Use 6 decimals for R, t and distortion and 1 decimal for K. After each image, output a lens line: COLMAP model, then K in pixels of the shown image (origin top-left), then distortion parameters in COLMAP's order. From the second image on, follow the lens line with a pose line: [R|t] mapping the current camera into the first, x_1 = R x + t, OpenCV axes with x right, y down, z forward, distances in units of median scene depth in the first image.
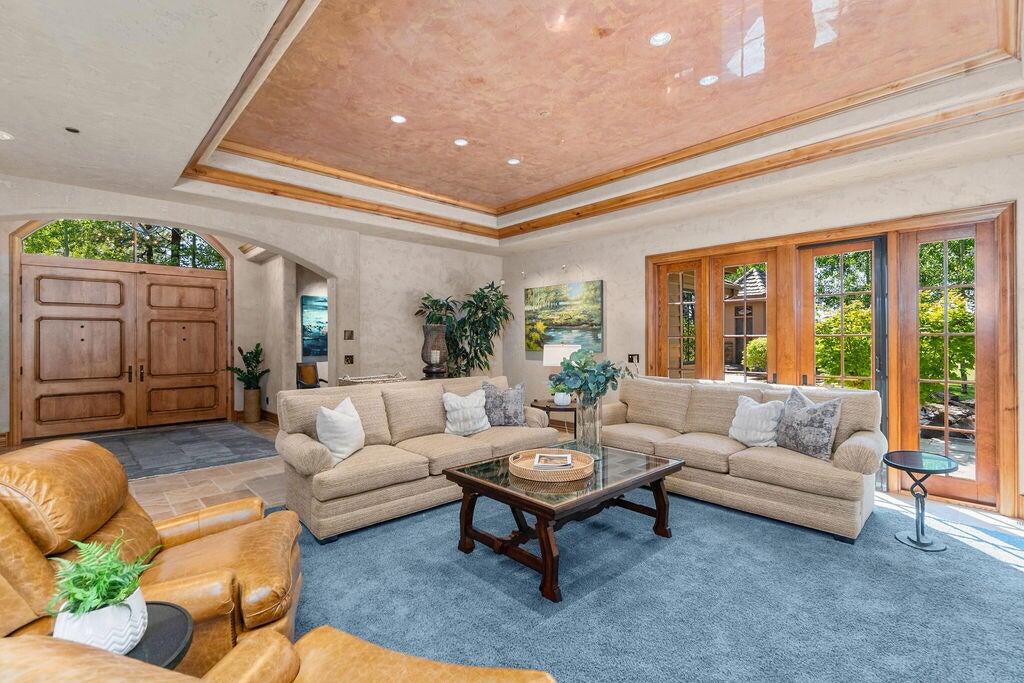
lens RADIAL K [[448.6, 0, 516.6], [0, 448.6, 339.9], [0, 0, 1]] dist [-0.003623, -0.000114]
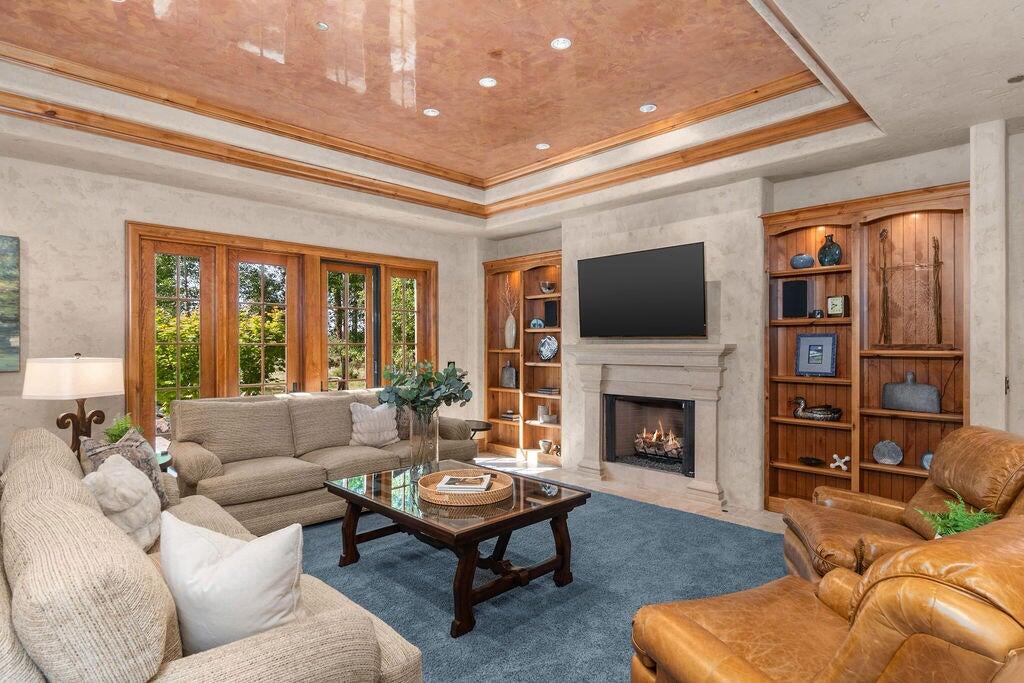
lens RADIAL K [[526.9, 0, 503.8], [0, 526.9, 344.9], [0, 0, 1]] dist [-0.002104, 0.000246]
pose [[0.008764, 0.007153, 0.999936, -0.470877], [0.003611, 0.999968, -0.007184, 0.002383], [-0.999955, 0.003673, 0.008738, 0.441622]]
